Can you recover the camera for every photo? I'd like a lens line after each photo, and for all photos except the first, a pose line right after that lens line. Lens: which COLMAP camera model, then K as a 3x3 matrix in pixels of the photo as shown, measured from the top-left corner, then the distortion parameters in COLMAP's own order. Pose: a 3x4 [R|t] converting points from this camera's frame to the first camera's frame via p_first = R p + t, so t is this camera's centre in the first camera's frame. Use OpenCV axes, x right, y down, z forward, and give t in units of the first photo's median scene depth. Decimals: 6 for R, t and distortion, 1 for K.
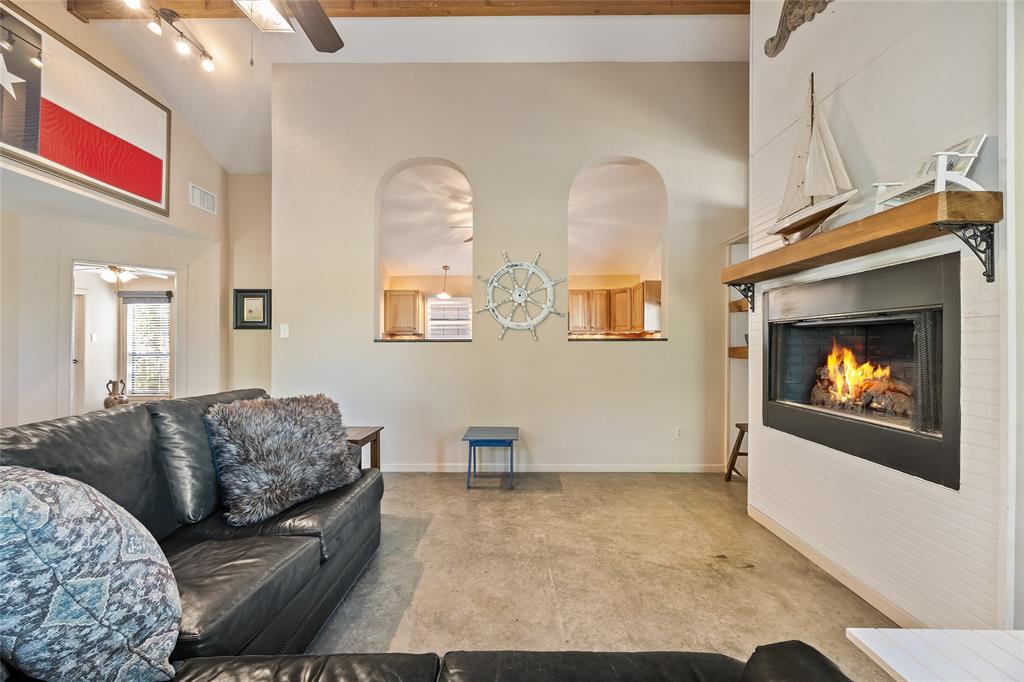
lens RADIAL K [[406.6, 0, 507.6], [0, 406.6, 340.4], [0, 0, 1]] dist [0.008640, 0.000895]
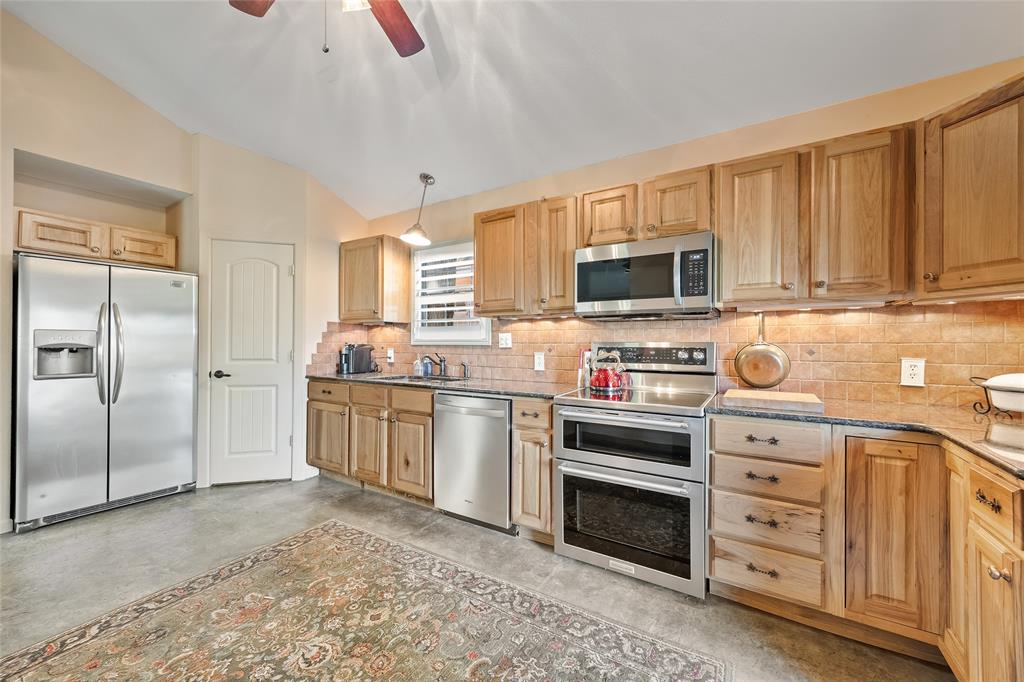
lens RADIAL K [[406.6, 0, 510.1], [0, 406.6, 338.6], [0, 0, 1]] dist [0.008640, 0.000895]
pose [[0.858669, -0.003183, -0.512520, 0.171591], [0.000107, 0.999982, -0.006030, 0.005298], [0.512530, 0.005123, 0.858654, 0.665884]]
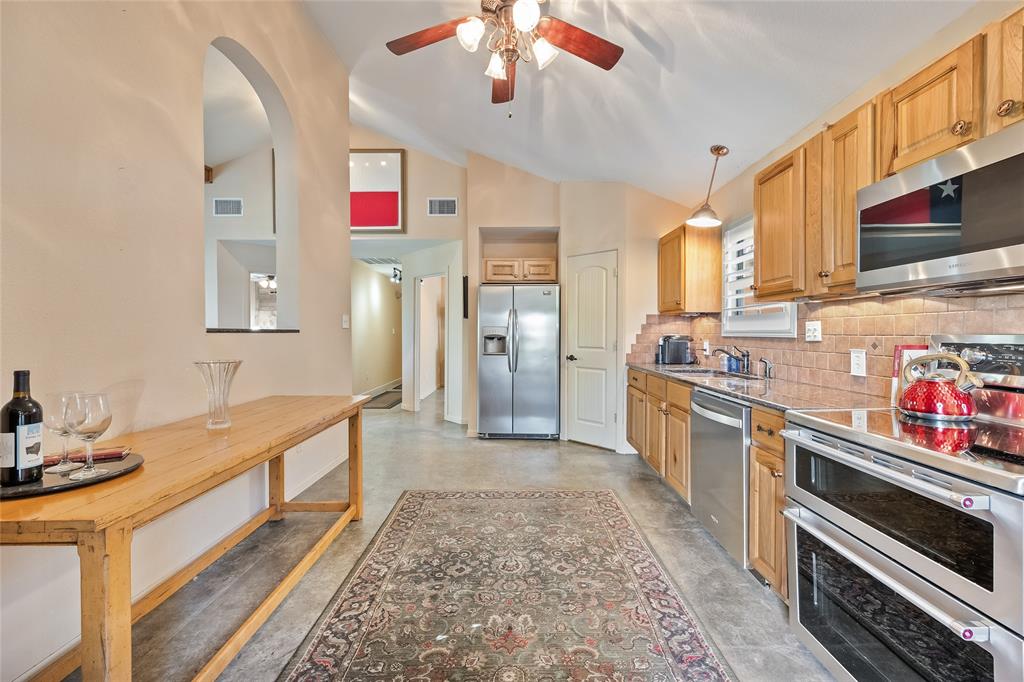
lens RADIAL K [[406.6, 0, 510.9], [0, 406.6, 330.9], [0, 0, 1]] dist [0.008640, 0.000895]
pose [[0.008399, -0.003423, -0.999959, 0.265833], [0.006771, 0.999971, -0.003366, 0.003752], [0.999942, -0.006743, 0.008422, 0.800306]]
